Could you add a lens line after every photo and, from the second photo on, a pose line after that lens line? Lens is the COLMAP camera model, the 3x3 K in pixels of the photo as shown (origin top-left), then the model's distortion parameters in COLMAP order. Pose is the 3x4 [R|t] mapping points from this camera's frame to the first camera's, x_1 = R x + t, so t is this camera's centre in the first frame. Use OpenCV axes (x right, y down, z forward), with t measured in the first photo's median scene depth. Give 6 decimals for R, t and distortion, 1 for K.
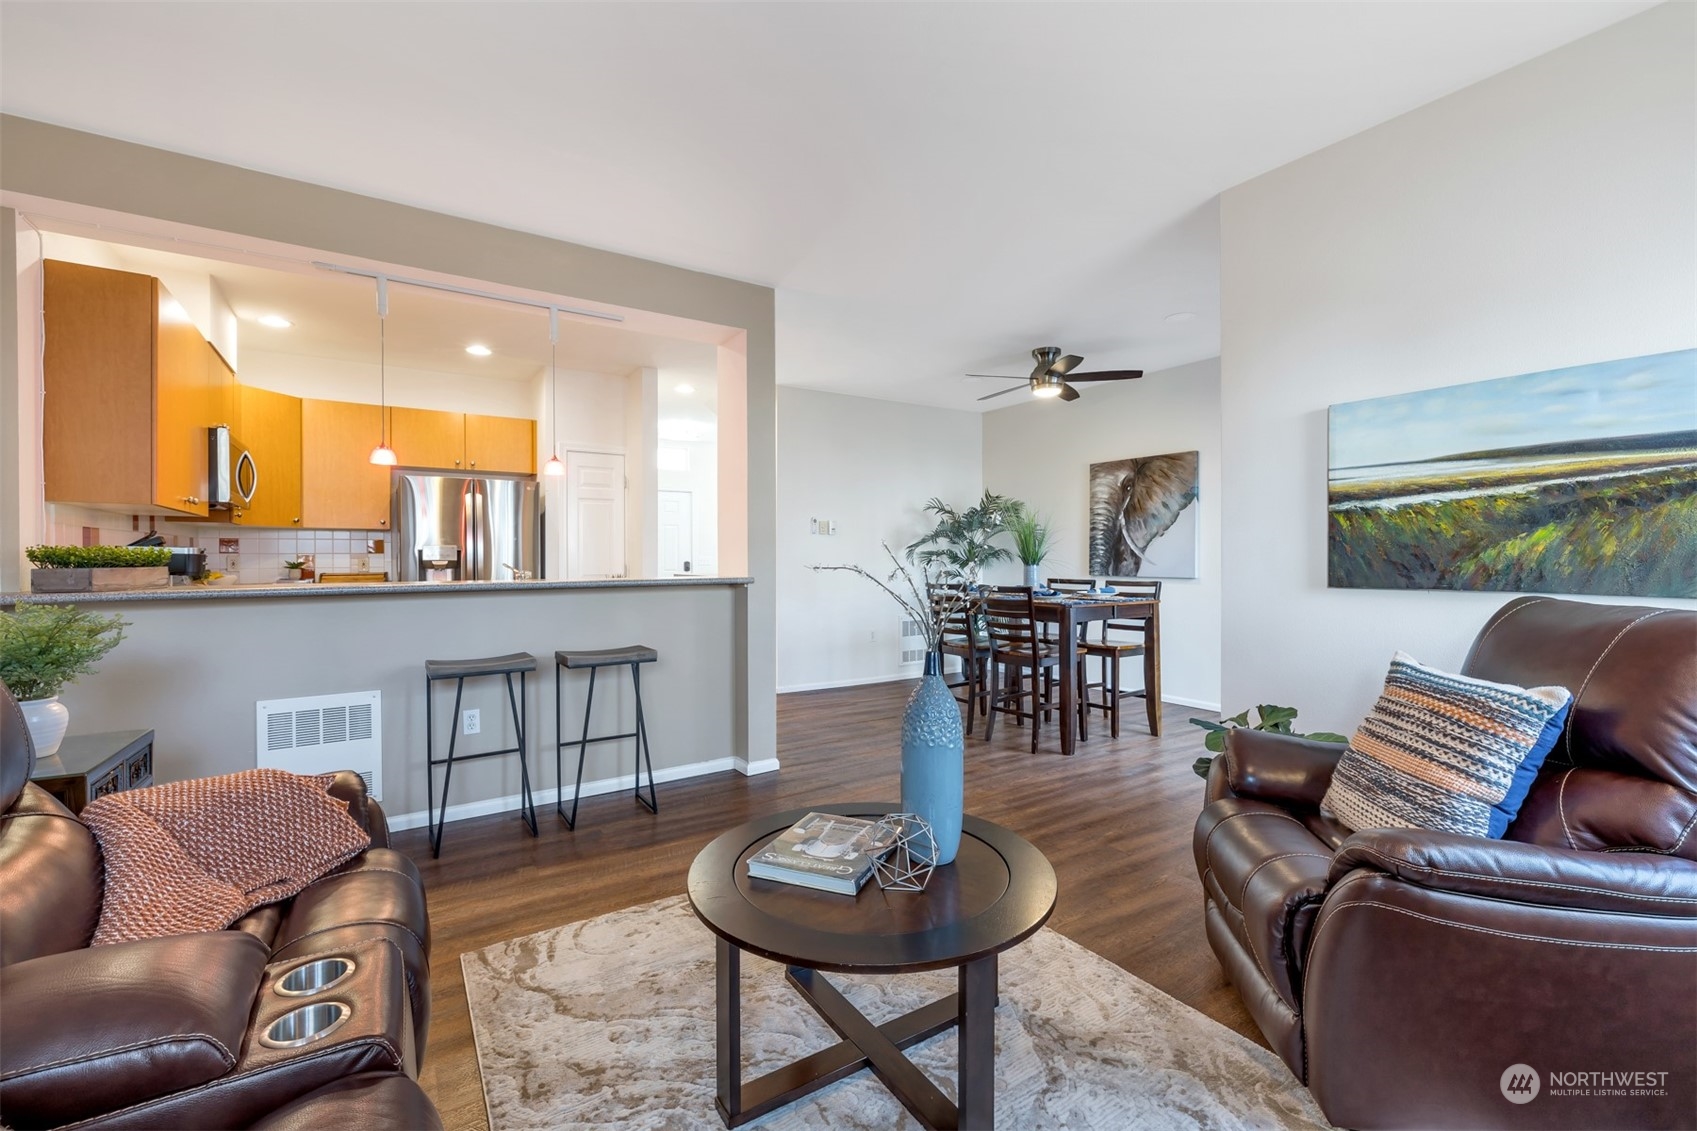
lens RADIAL K [[721.1, 0, 851.9], [0, 721.1, 561.3], [0, 0, 1]] dist [0.002176, 0.000398]
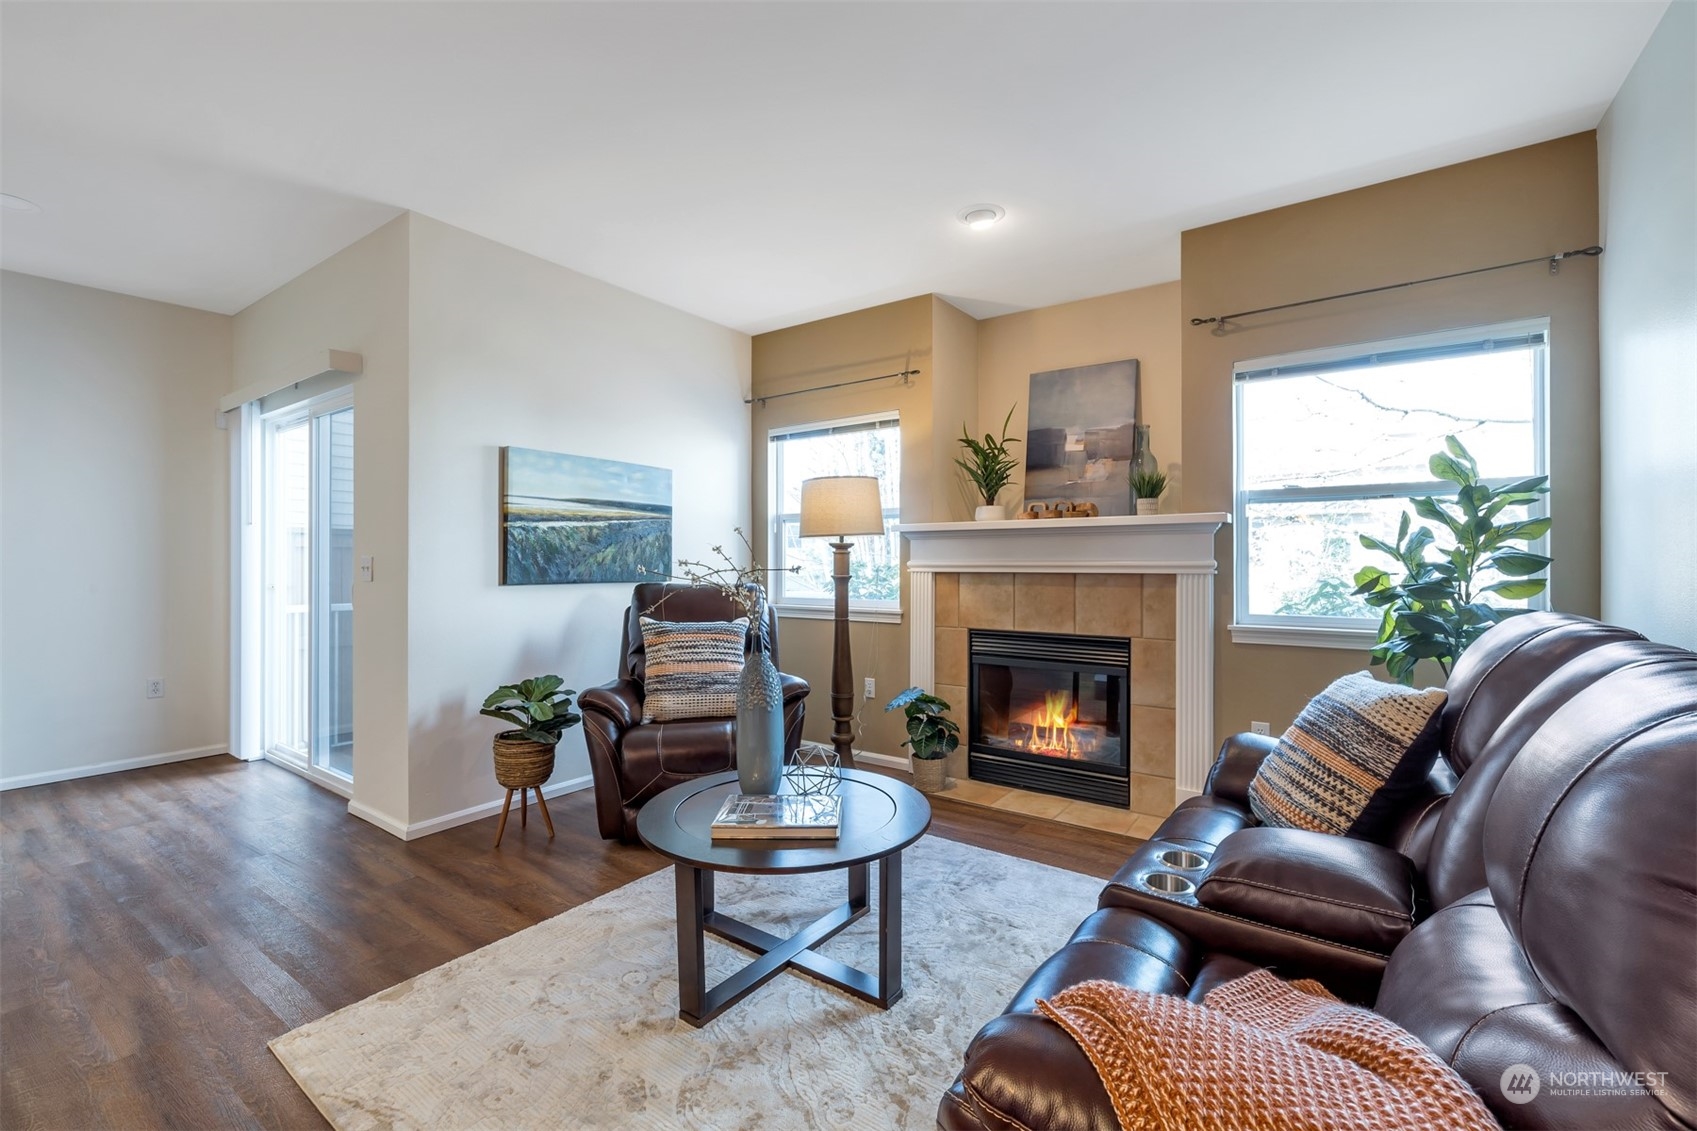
lens RADIAL K [[721.1, 0, 851.9], [0, 721.1, 561.3], [0, 0, 1]] dist [0.002176, 0.000398]
pose [[-0.371996, 0.002997, 0.928229, -0.354451], [0.006003, 0.999982, -0.000823, -0.001216], [-0.928215, 0.005265, -0.372007, 0.412471]]
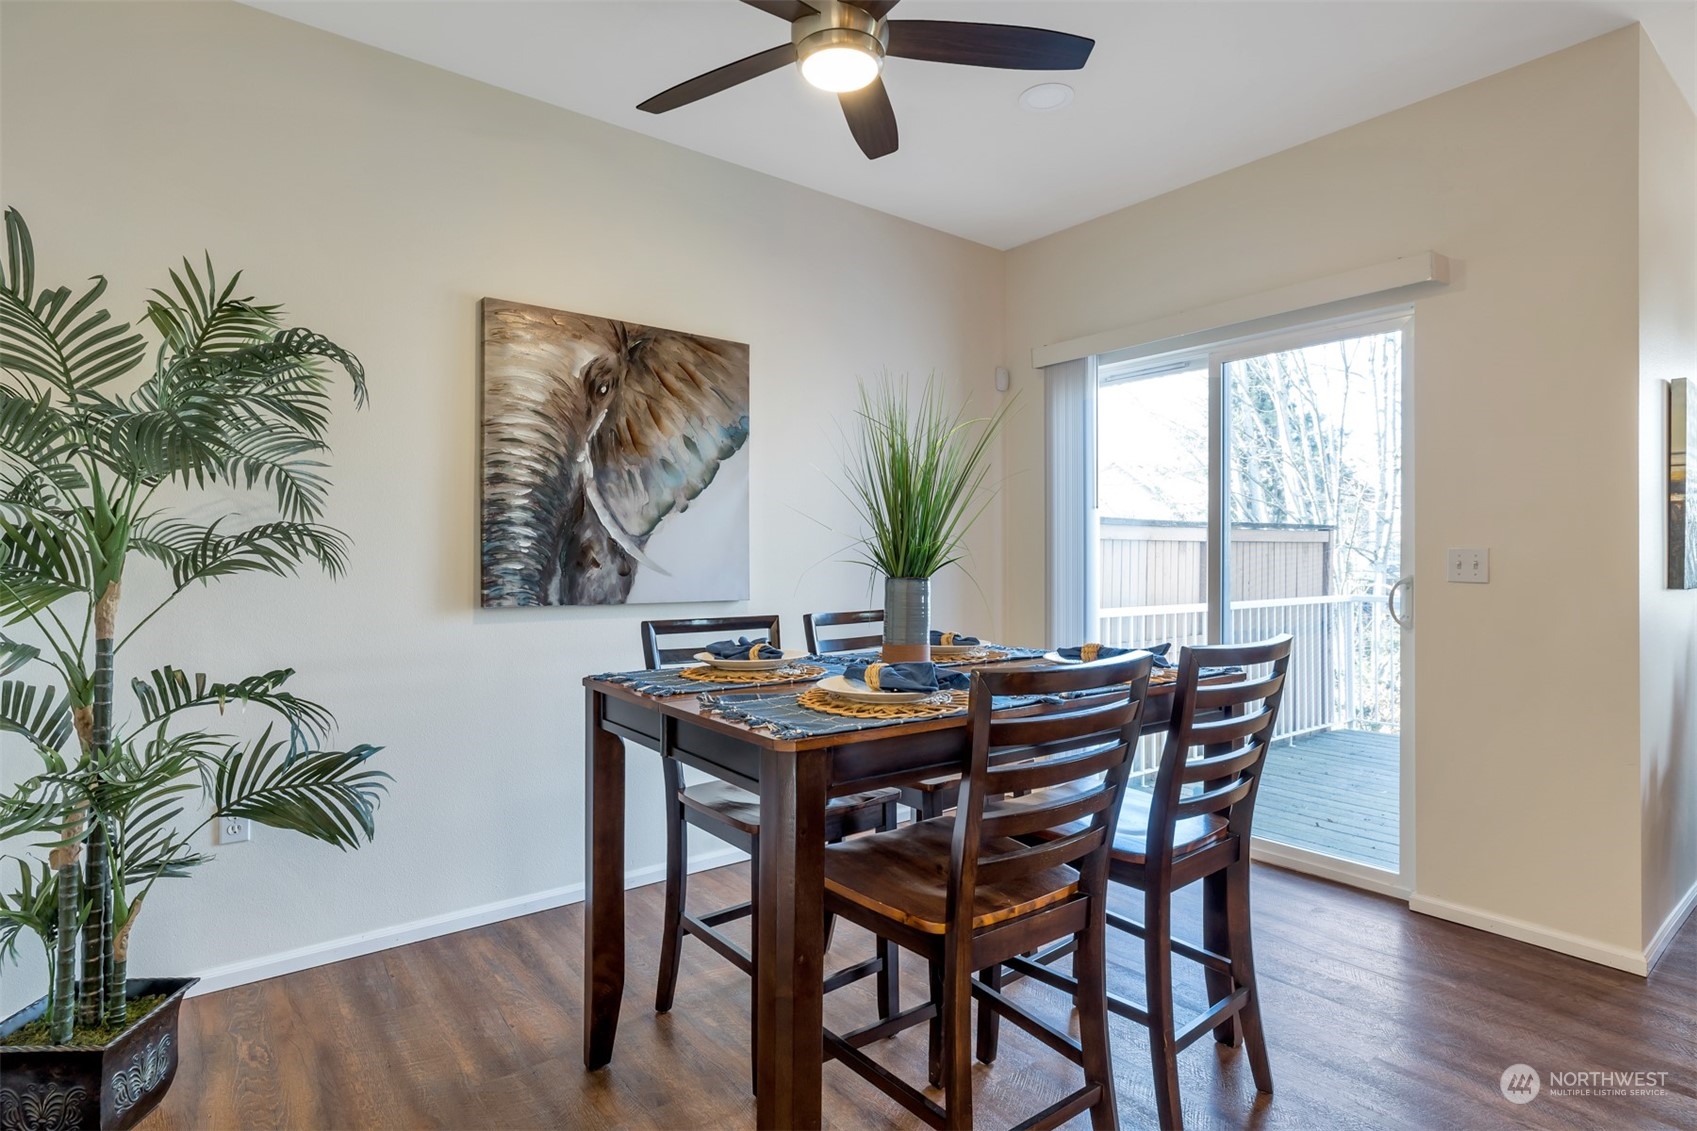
lens RADIAL K [[867.7, 0, 821.6], [0, 867.7, 559.3], [0, 0, 1]] dist [-0.001416, -0.000207]
pose [[-0.064468, 0.002475, 0.997917, -0.120751], [0.006944, 0.999974, -0.002032, -0.002897], [-0.997896, 0.006799, -0.064484, 0.951980]]
